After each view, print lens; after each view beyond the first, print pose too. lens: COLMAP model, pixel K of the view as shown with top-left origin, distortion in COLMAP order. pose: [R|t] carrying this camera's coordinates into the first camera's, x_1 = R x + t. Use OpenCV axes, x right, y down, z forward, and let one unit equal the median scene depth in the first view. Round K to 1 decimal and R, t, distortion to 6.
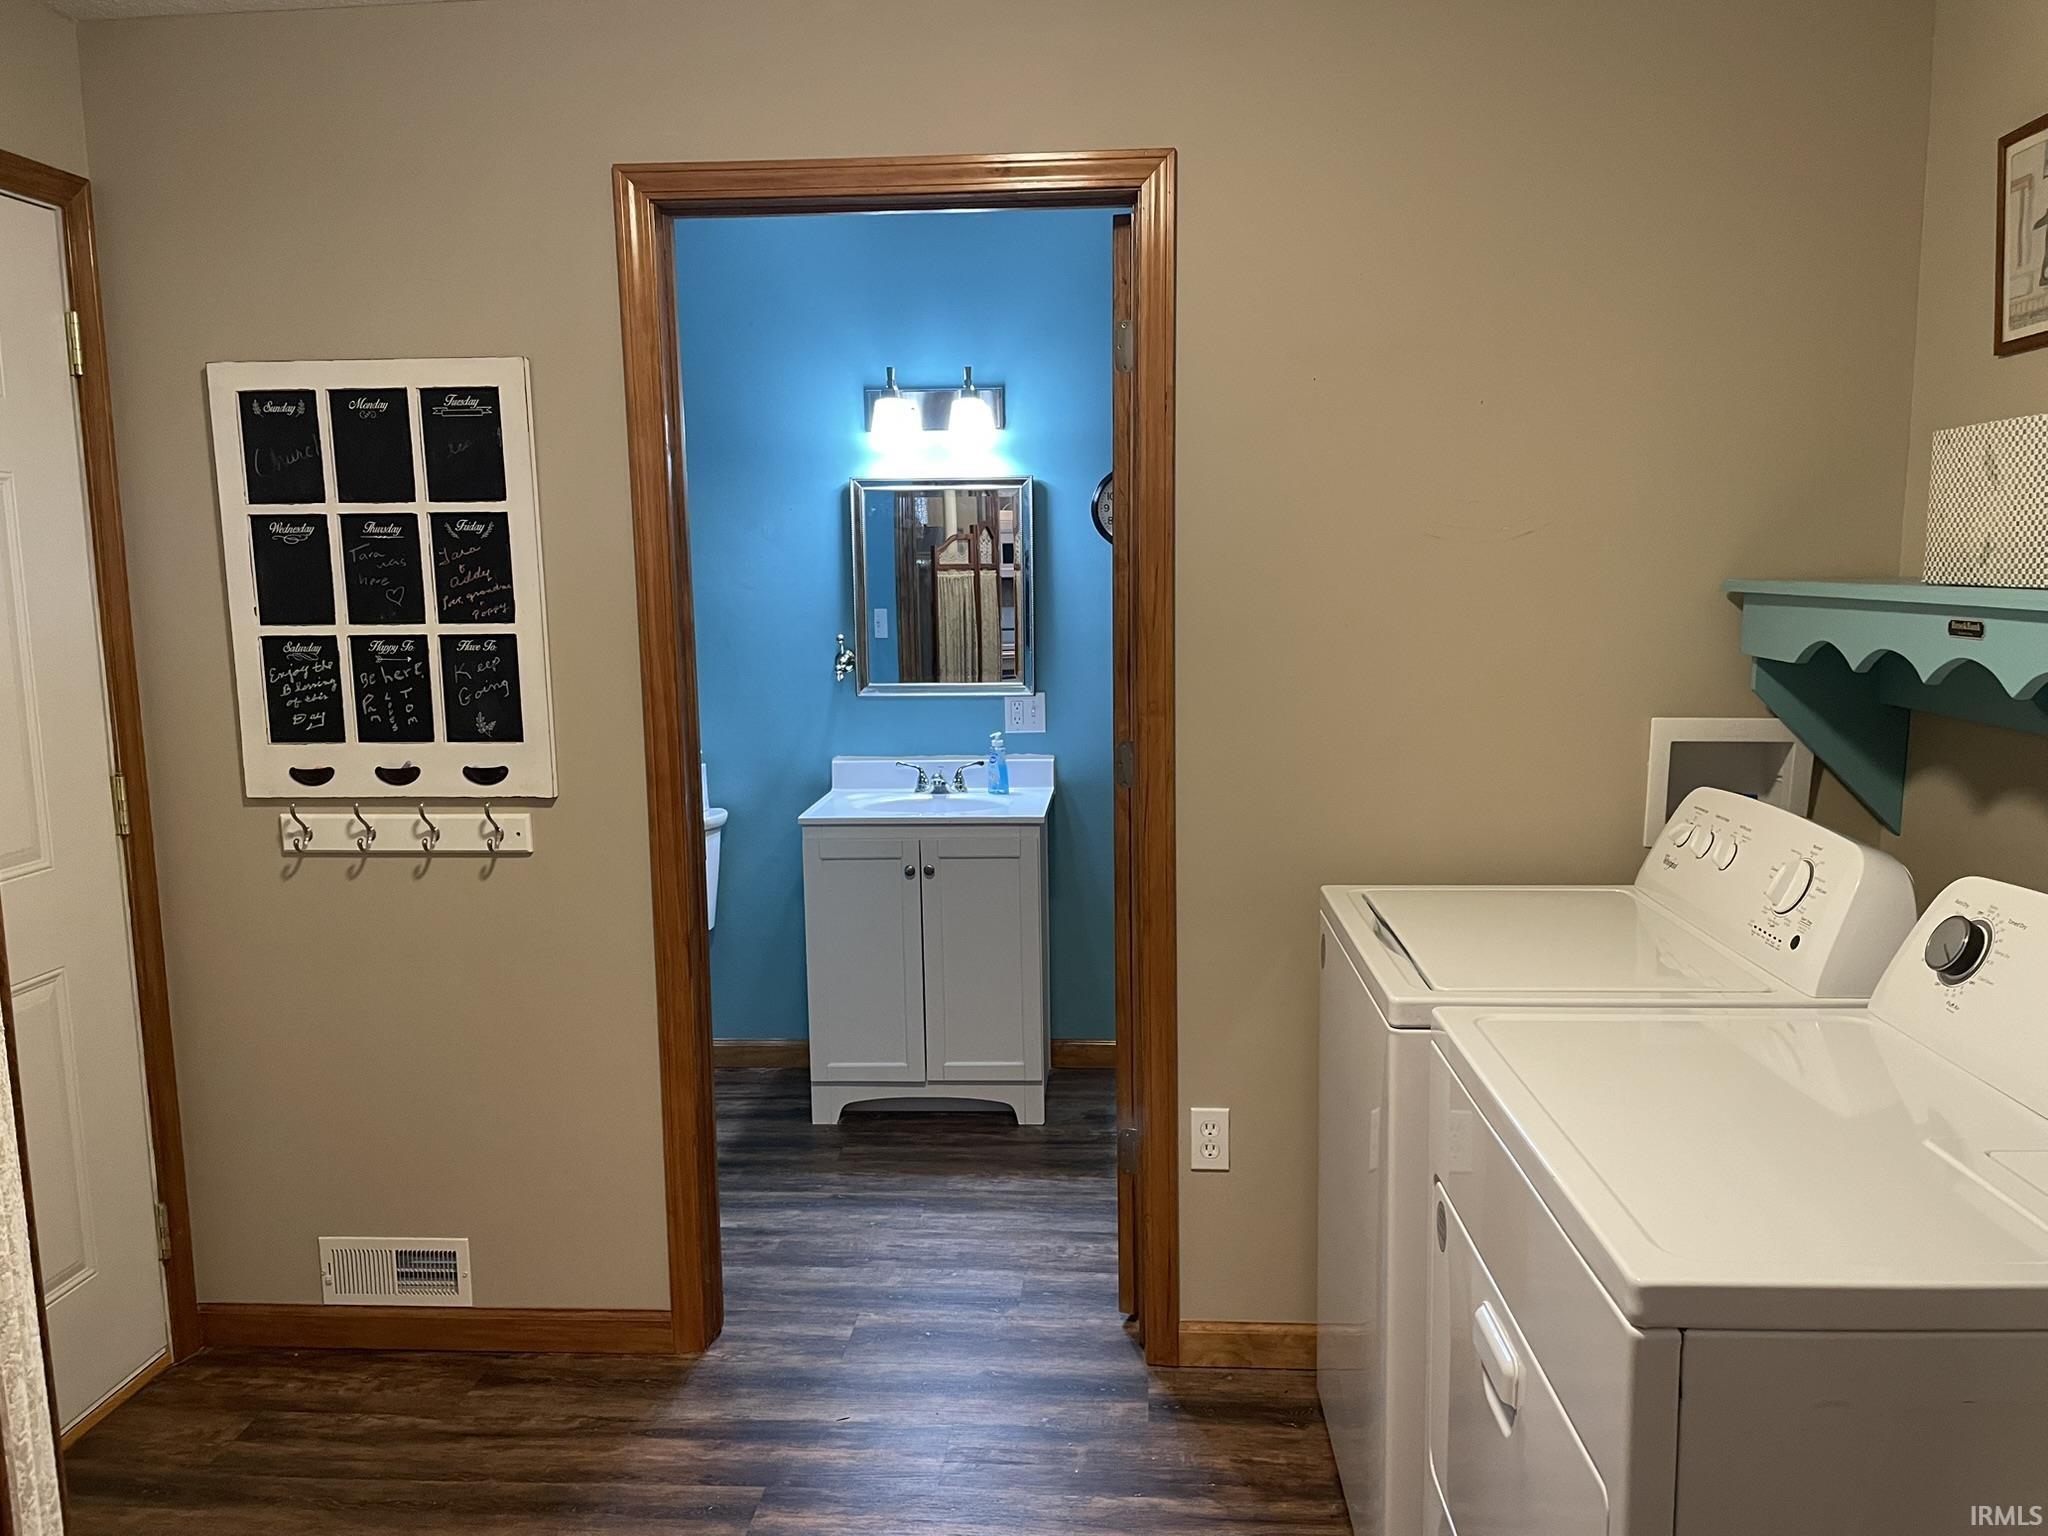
lens RADIAL K [[1536.3, 0, 1013.9], [0, 1536.3, 783.7], [0, 0, 1]] dist [0.102514, -0.131198]
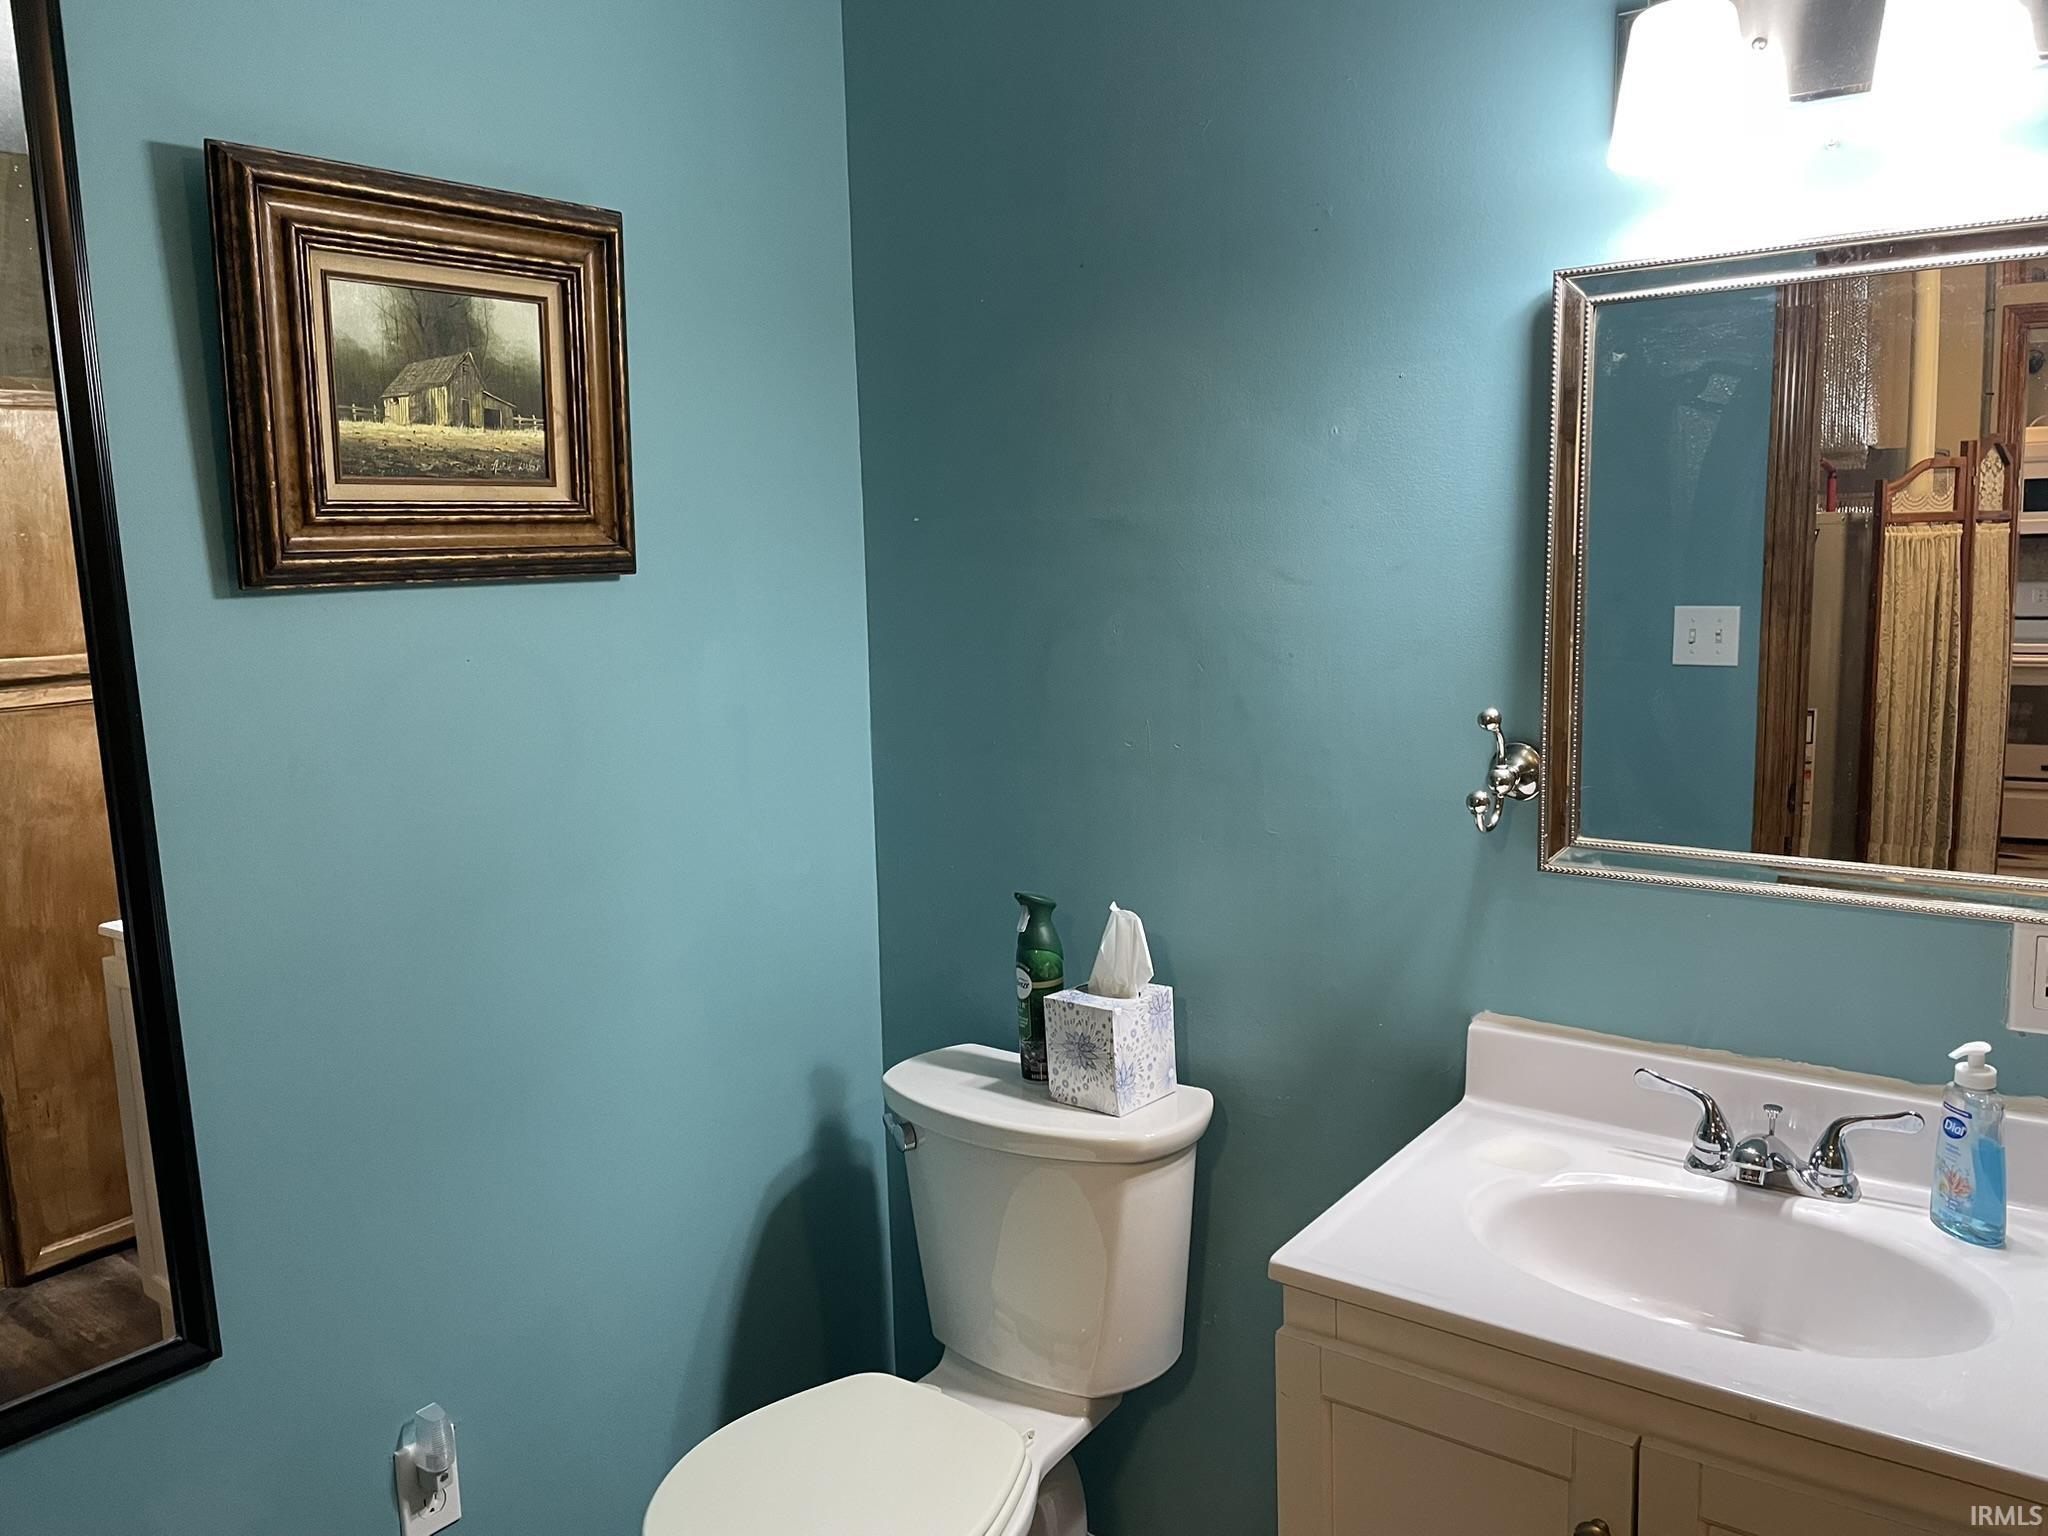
lens RADIAL K [[1567.1, 0, 1021.5], [0, 1567.1, 780.5], [0, 0, 1]] dist [0.090018, -0.128737]
pose [[0.846305, 0.067318, -0.528428, -0.004543], [-0.057938, 0.997730, 0.034313, -0.049624], [0.529539, 0.001577, 0.848284, 0.358326]]
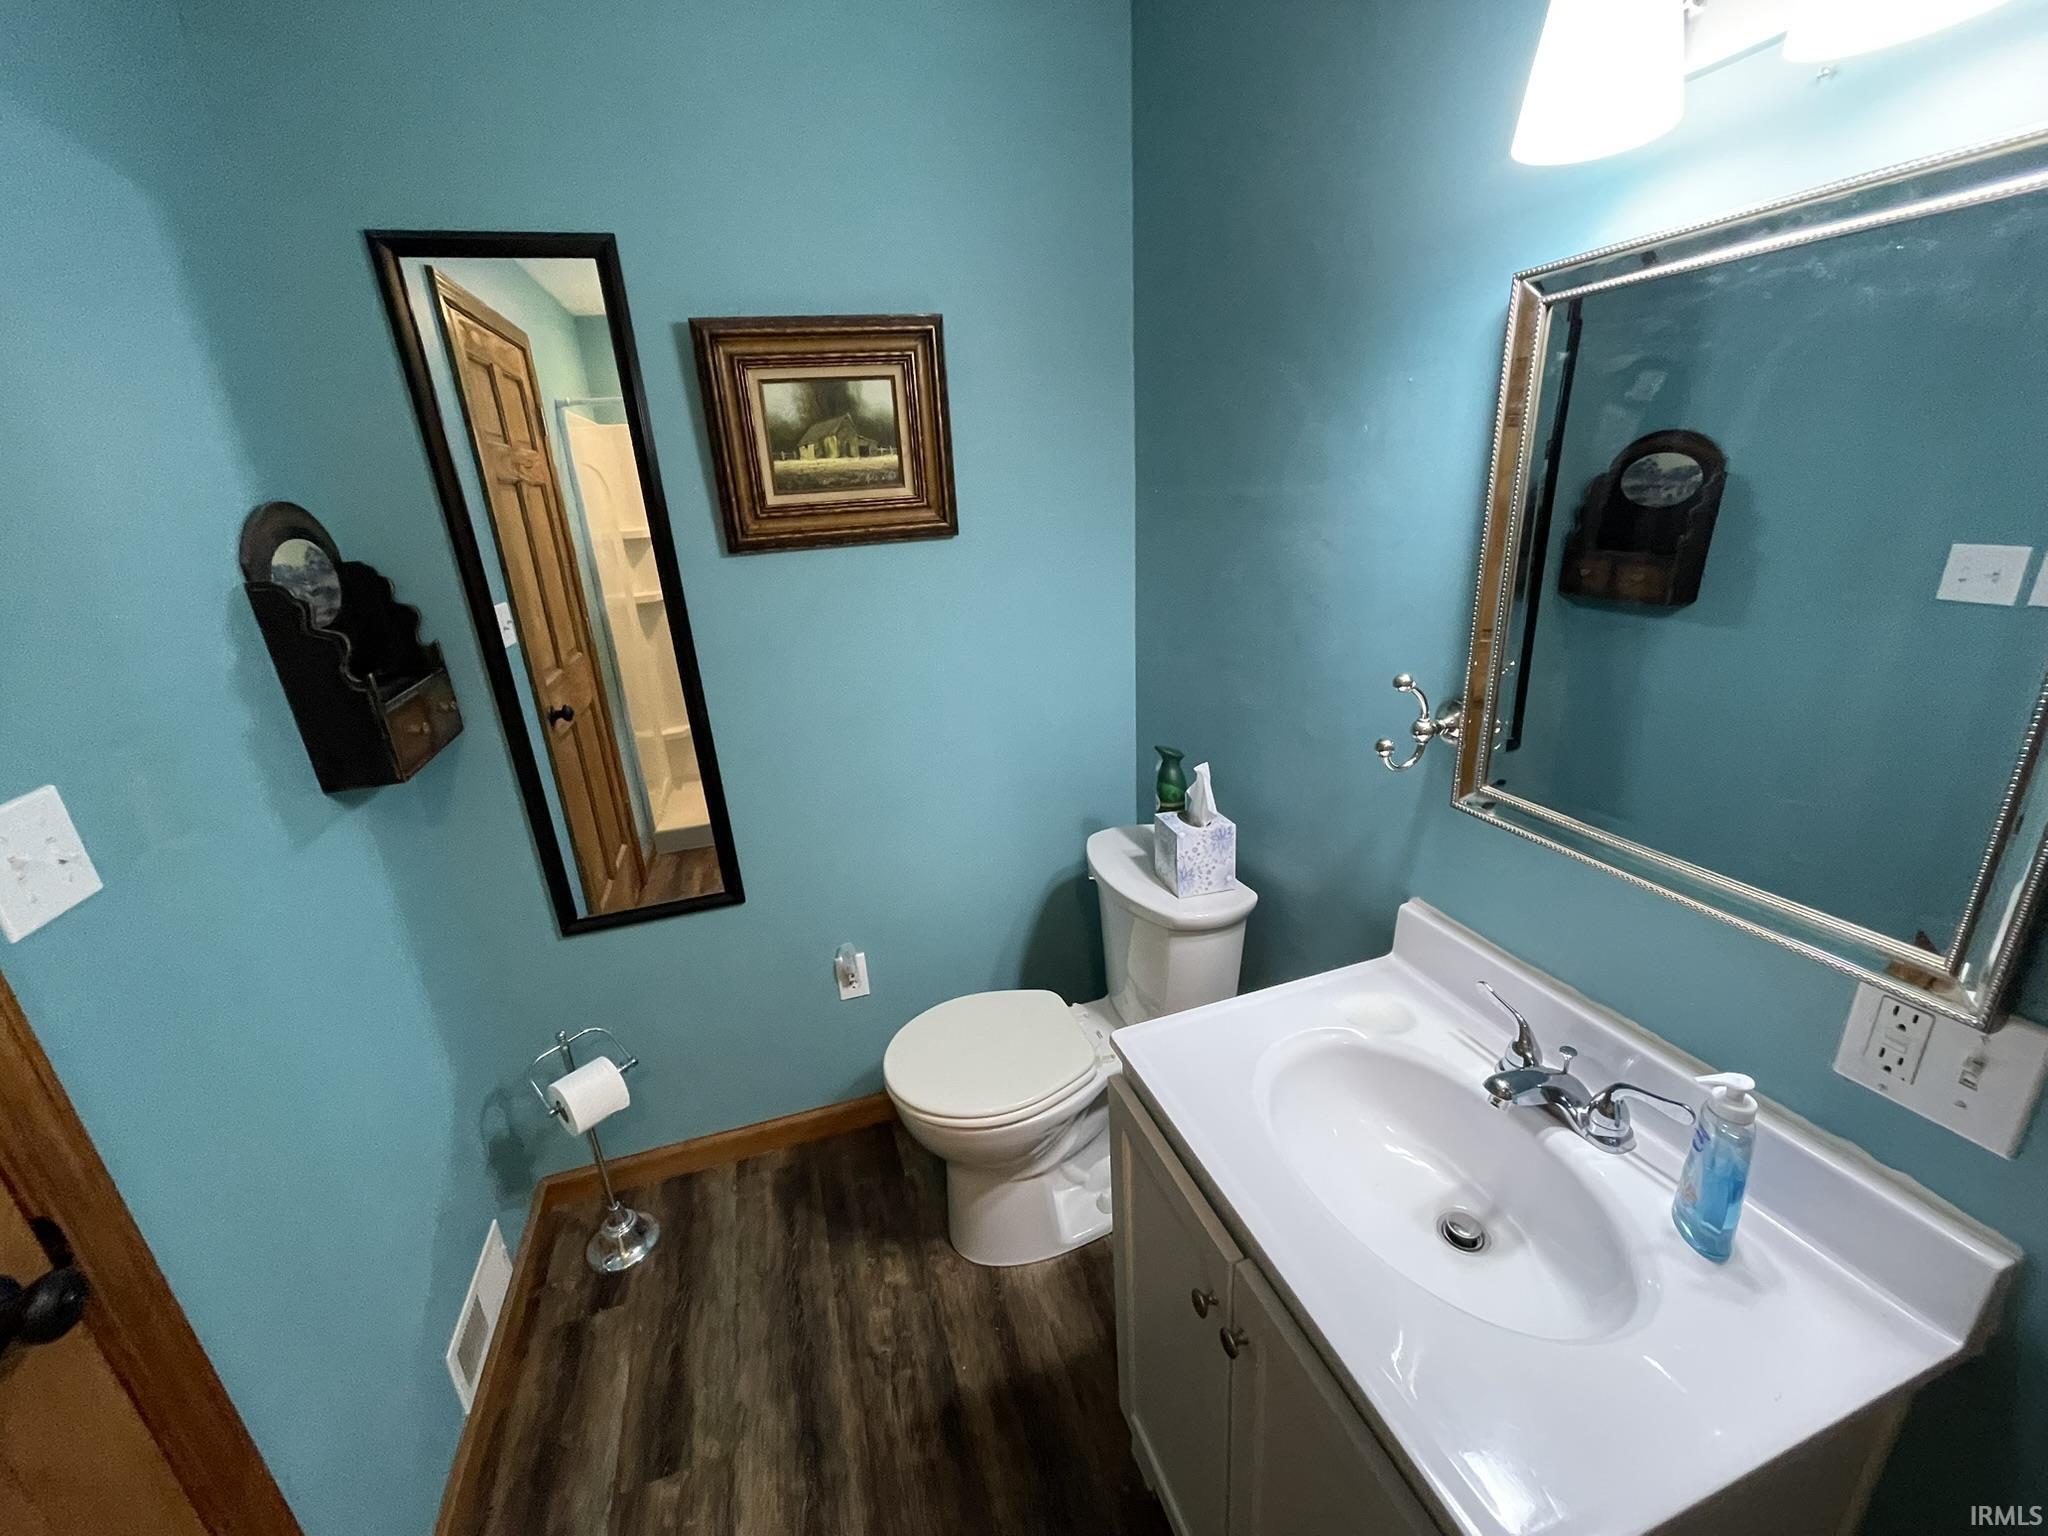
lens RADIAL K [[824.6, 0, 1024.0], [0, 824.6, 768.0], [0, 0, 1]] dist [-0.006979, 0.000276]
pose [[0.387281, 0.291655, -0.874615, 0.035157], [-0.077509, 0.955587, 0.284336, -0.075014], [0.918698, -0.042327, 0.392687, 0.463133]]
